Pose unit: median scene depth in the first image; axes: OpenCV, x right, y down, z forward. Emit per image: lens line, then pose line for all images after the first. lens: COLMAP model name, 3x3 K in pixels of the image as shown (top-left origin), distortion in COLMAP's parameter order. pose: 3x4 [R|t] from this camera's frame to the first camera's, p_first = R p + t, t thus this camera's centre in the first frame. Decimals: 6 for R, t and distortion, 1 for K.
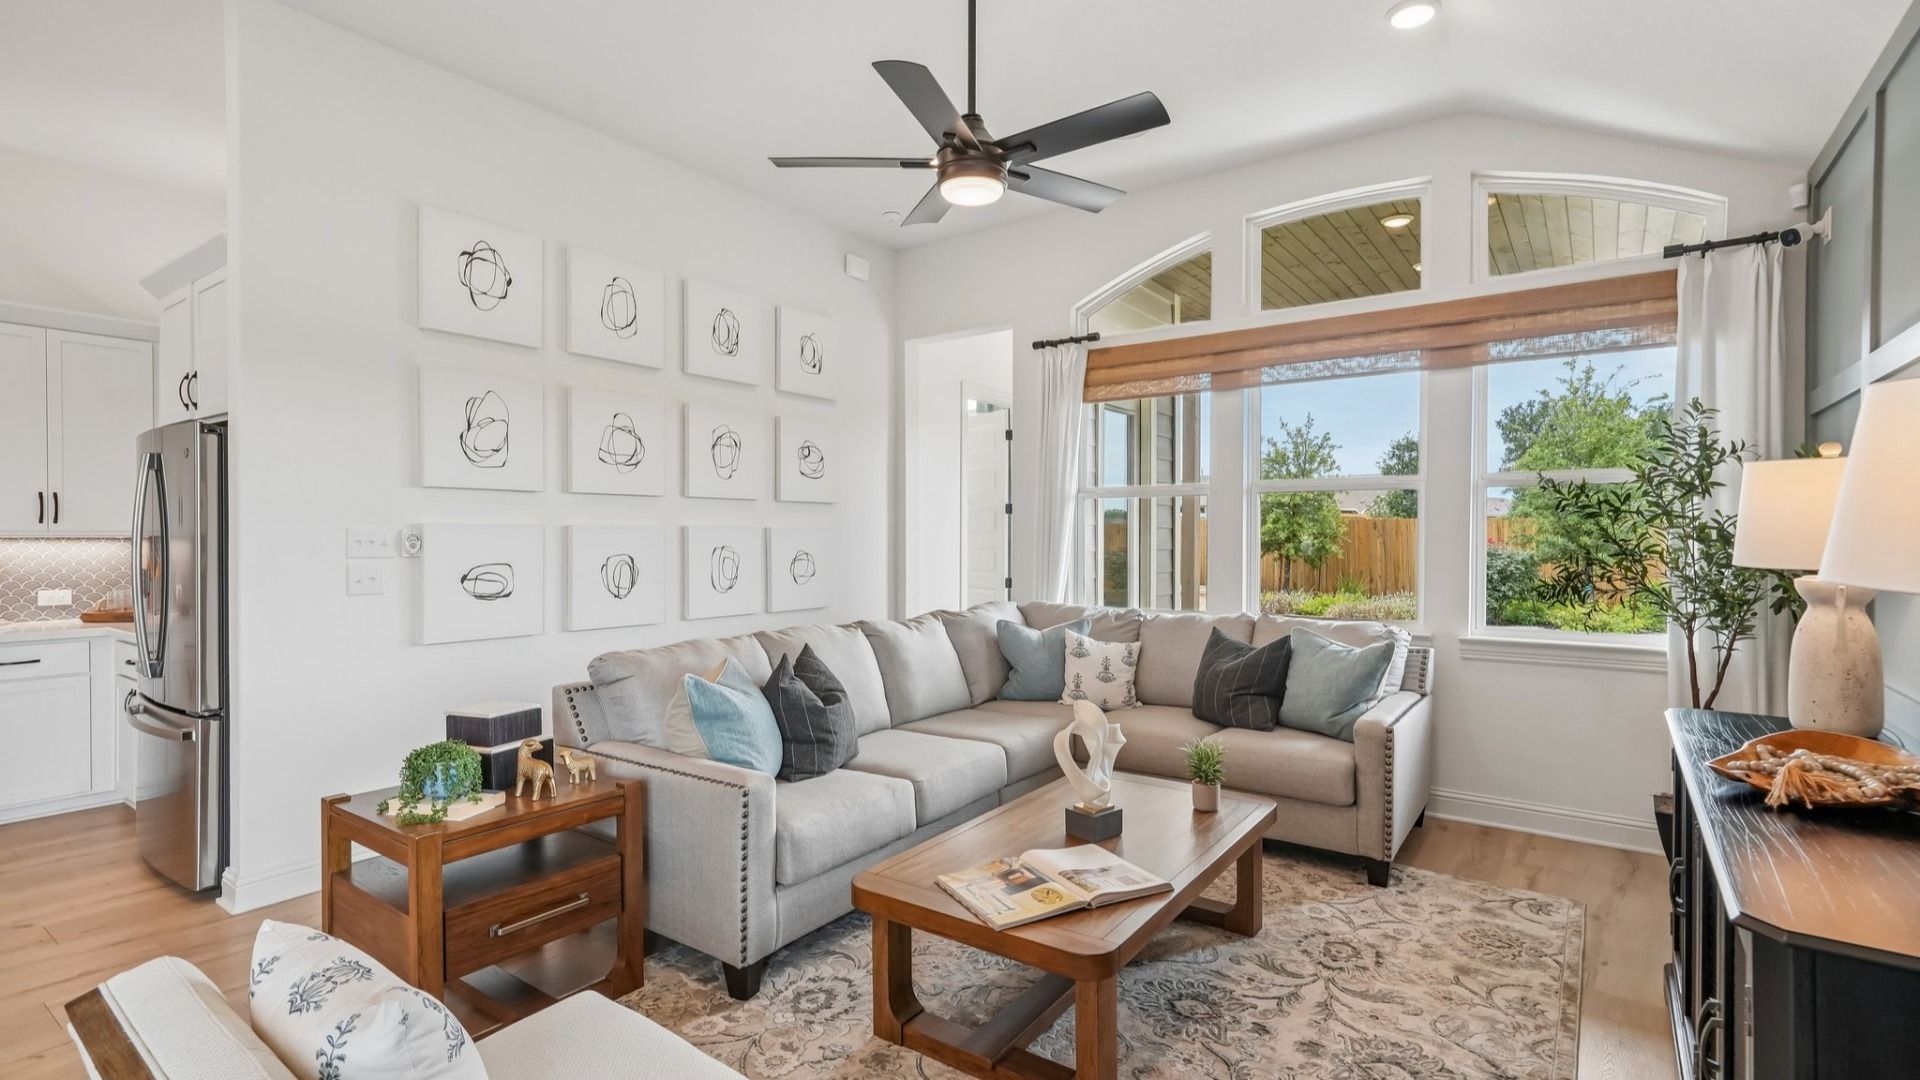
lens RADIAL K [[873.9, 0, 965.5], [0, 873.9, 542.8], [0, 0, 1]] dist [0.007925, 0.003285]
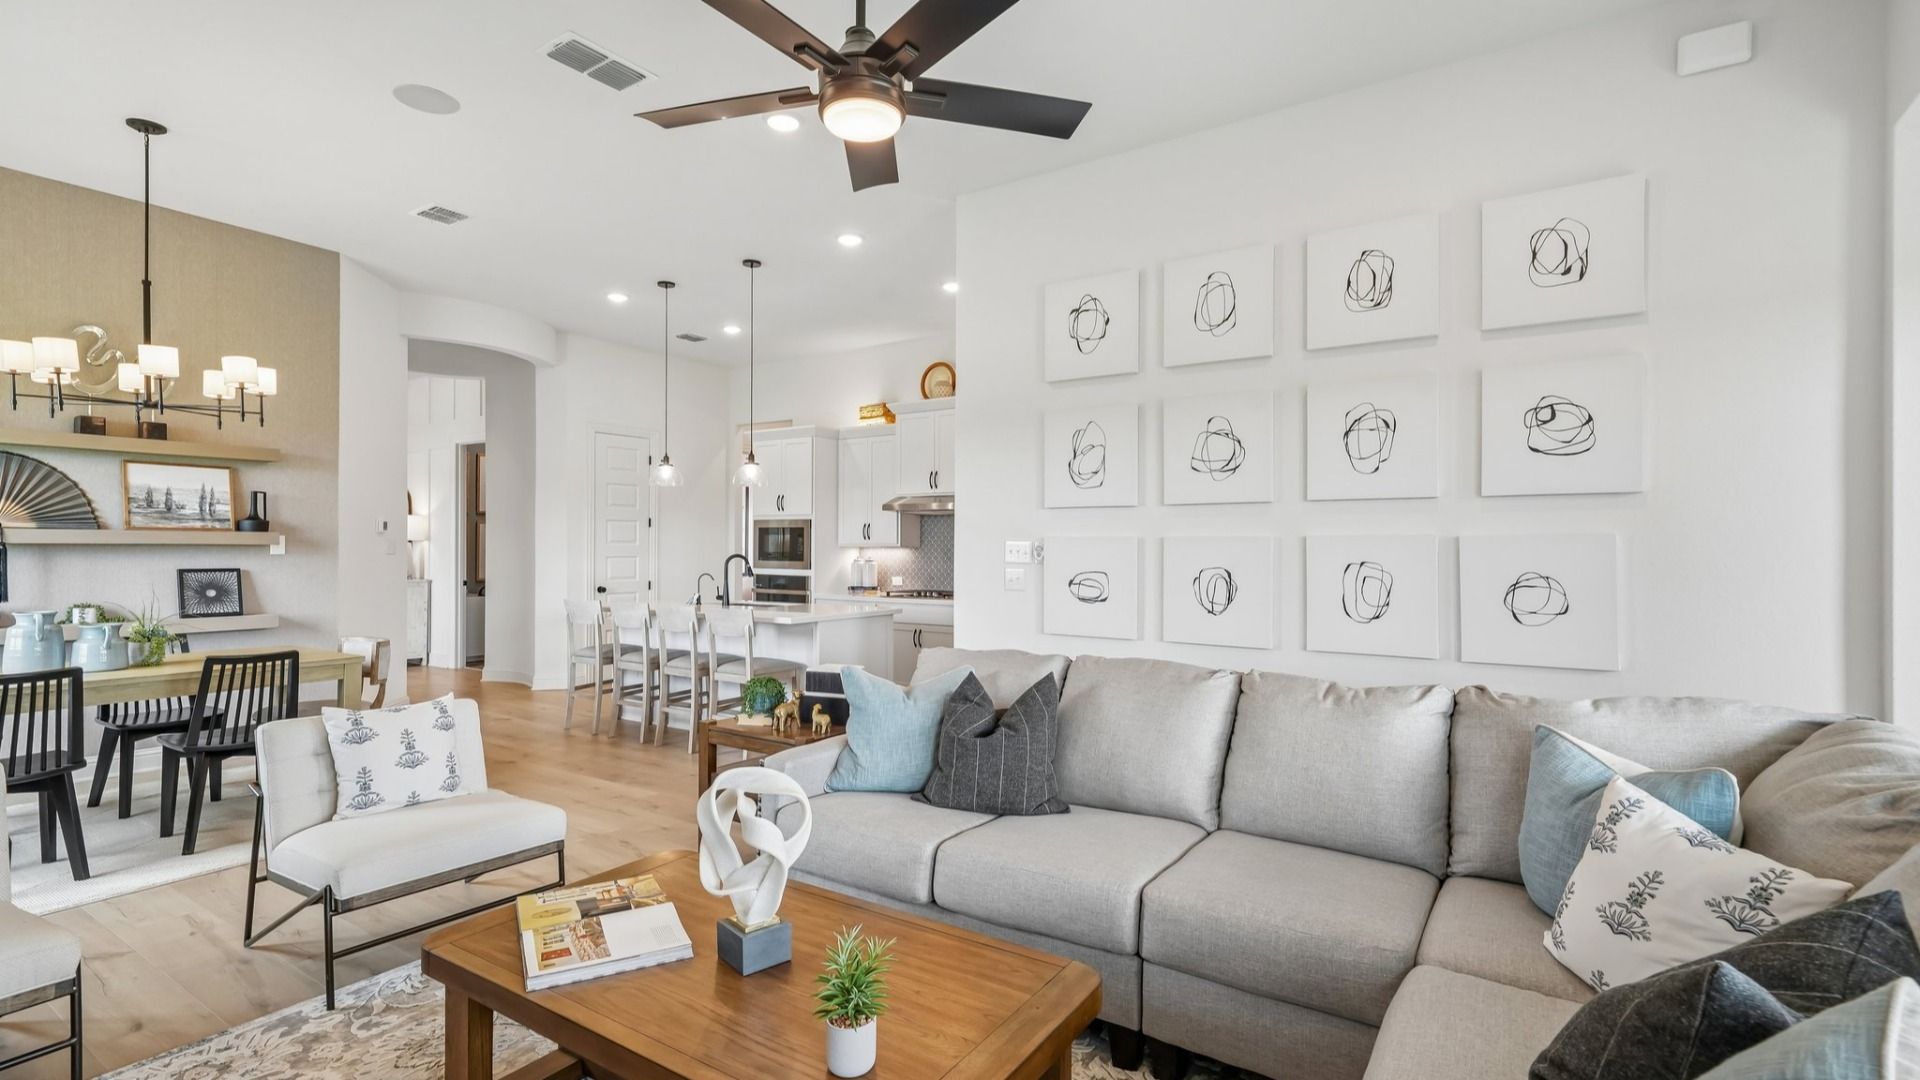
lens RADIAL K [[872.3, 0, 966.5], [0, 872.3, 539.4], [0, 0, 1]] dist [0.022100, -0.001303]
pose [[0.045068, -0.008726, -0.998946, 0.542870], [-0.012126, 0.999883, -0.009282, -0.005140], [0.998910, 0.012532, 0.044957, 0.715198]]
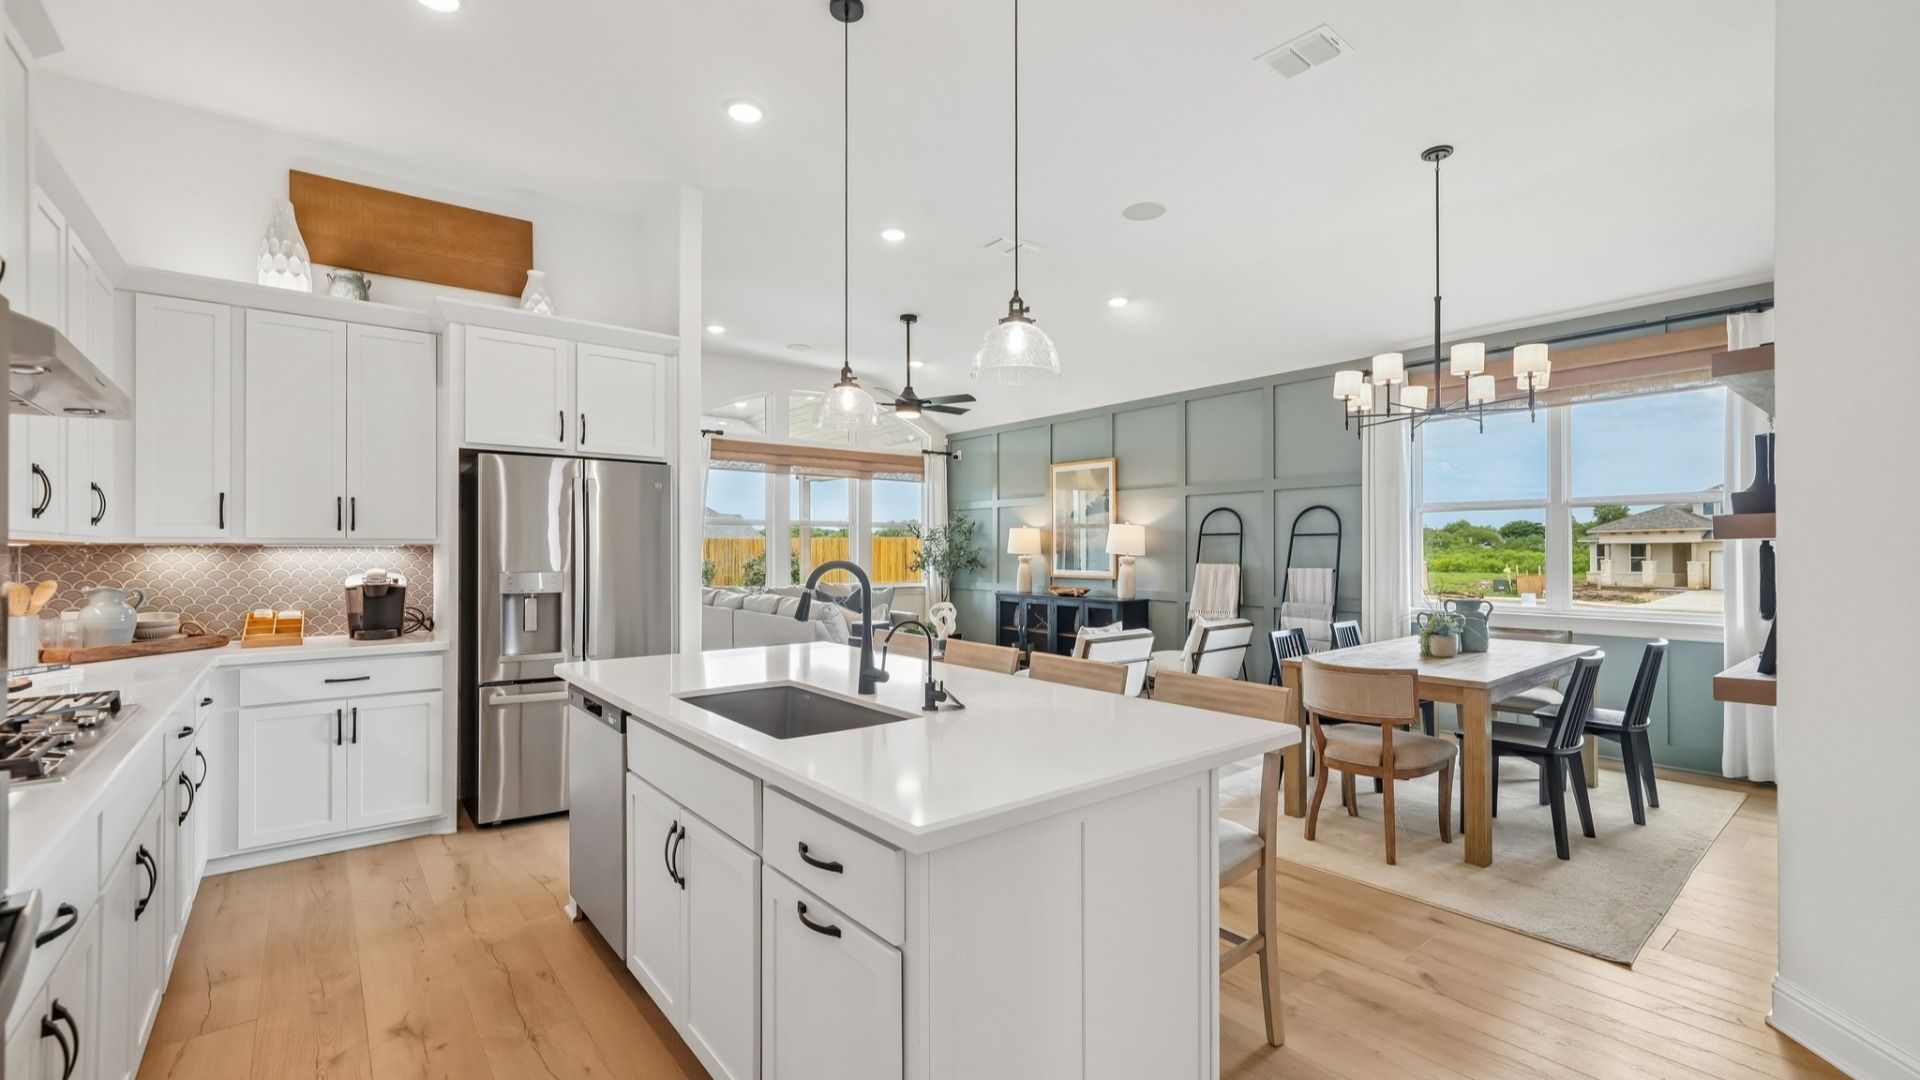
lens RADIAL K [[810.9, 0, 943.9], [0, 810.9, 546.3], [0, 0, 1]] dist [0.004381, 0.000610]
pose [[0.277452, 0.003025, 0.960735, -1.556314], [0.010331, 0.999928, -0.006131, 0.006264], [-0.960684, 0.011626, 0.277401, 0.153902]]
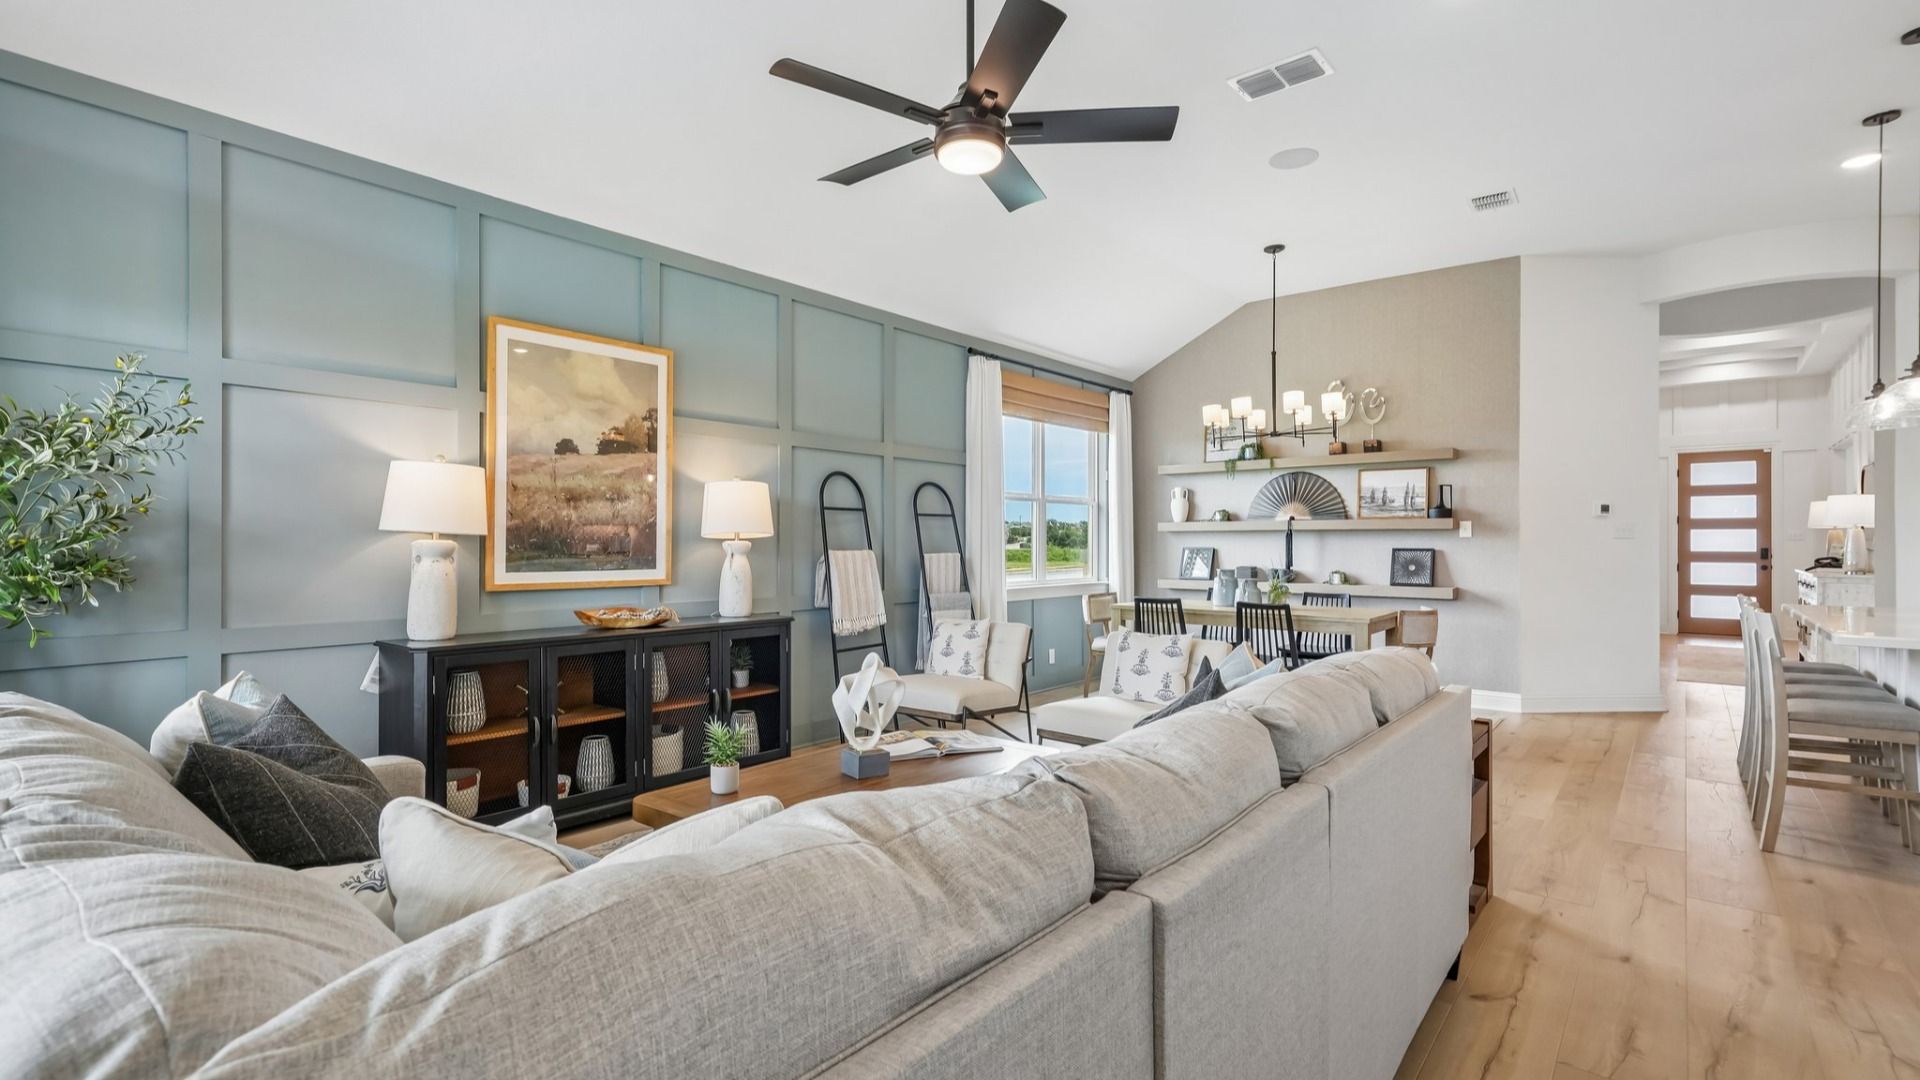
lens RADIAL K [[873.9, 0, 949.1], [0, 873.9, 543.2], [0, 0, 1]] dist [0.007925, 0.003285]
pose [[-0.997356, -0.002959, 0.072607, -0.044007], [-0.002304, 0.999956, 0.009110, 0.015788], [-0.072631, 0.008919, -0.997319, 1.338089]]
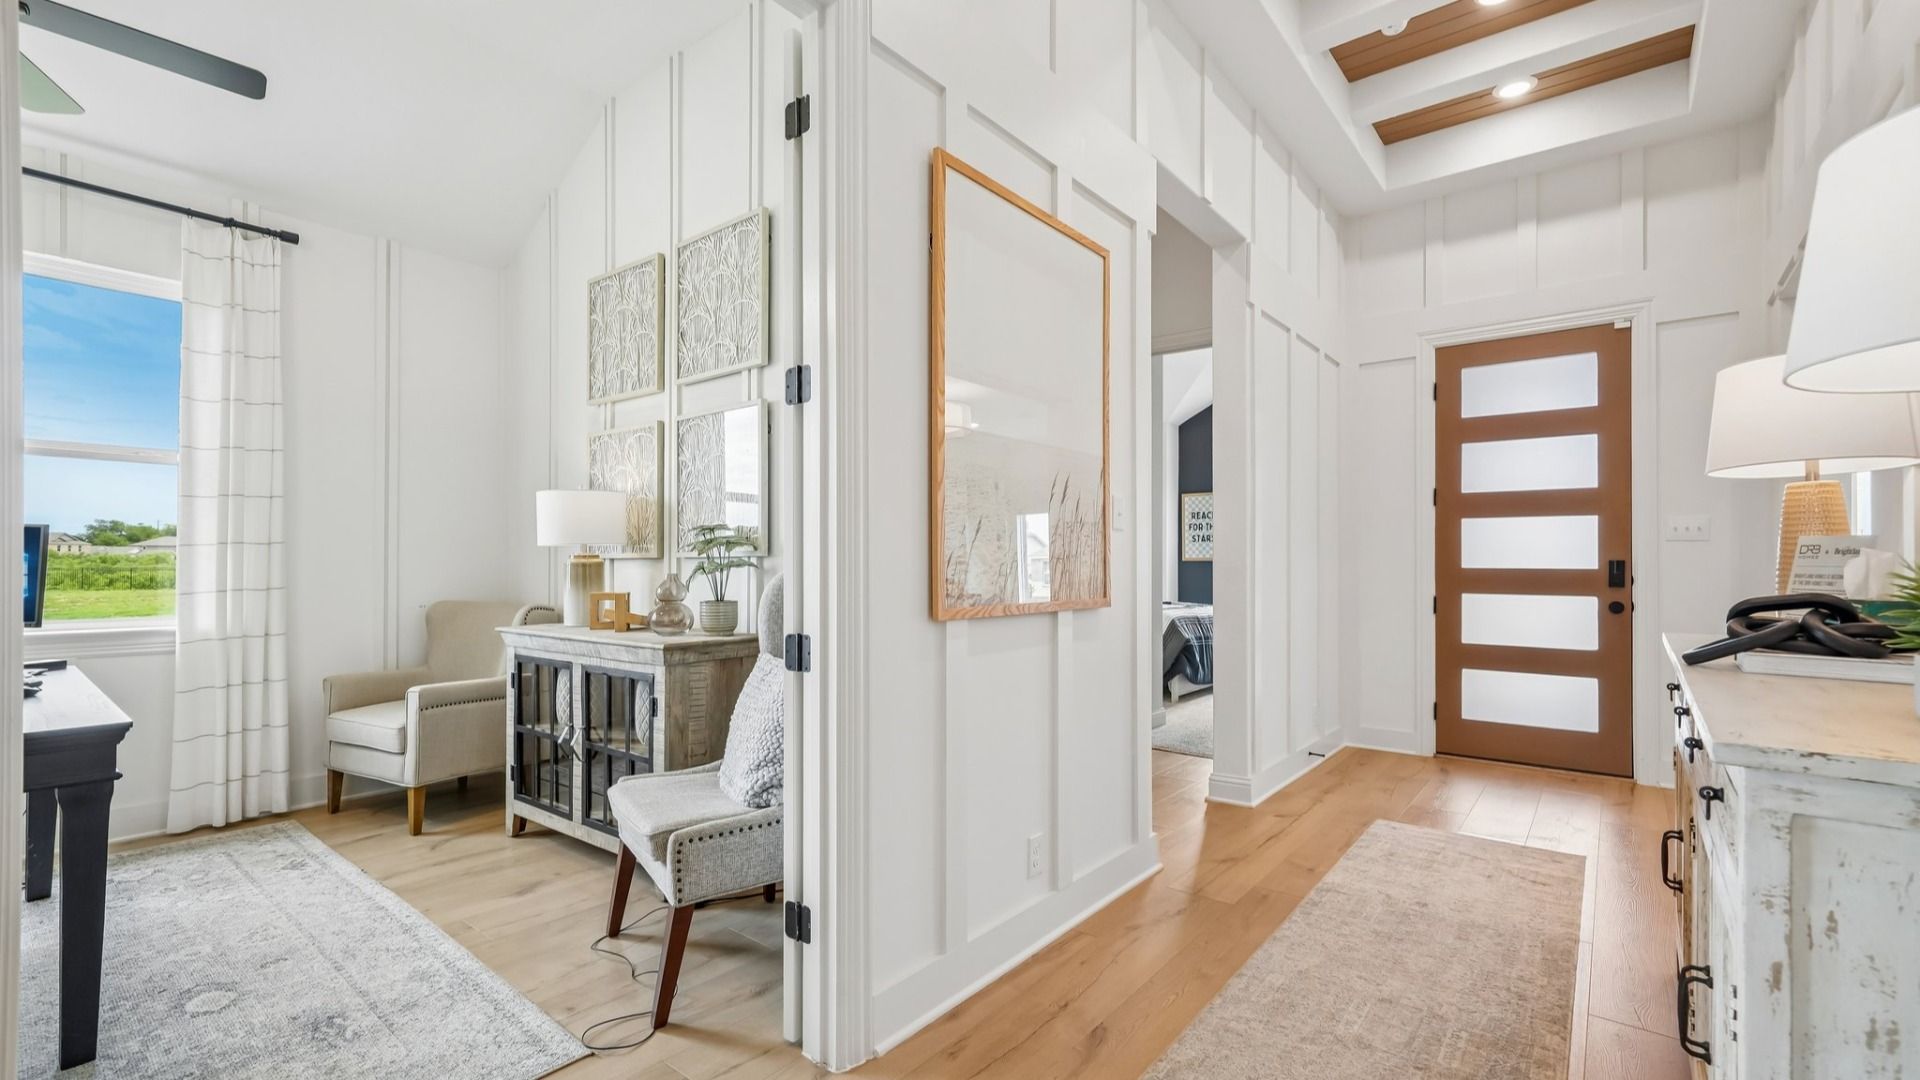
lens RADIAL K [[810.9, 0, 972.6], [0, 810.9, 557.0], [0, 0, 1]] dist [0.004381, 0.000610]
pose [[-0.998774, -0.005457, 0.049205, -1.522218], [-0.005291, 0.999980, 0.003494, 0.045043], [-0.049223, 0.003229, -0.998783, -0.404970]]
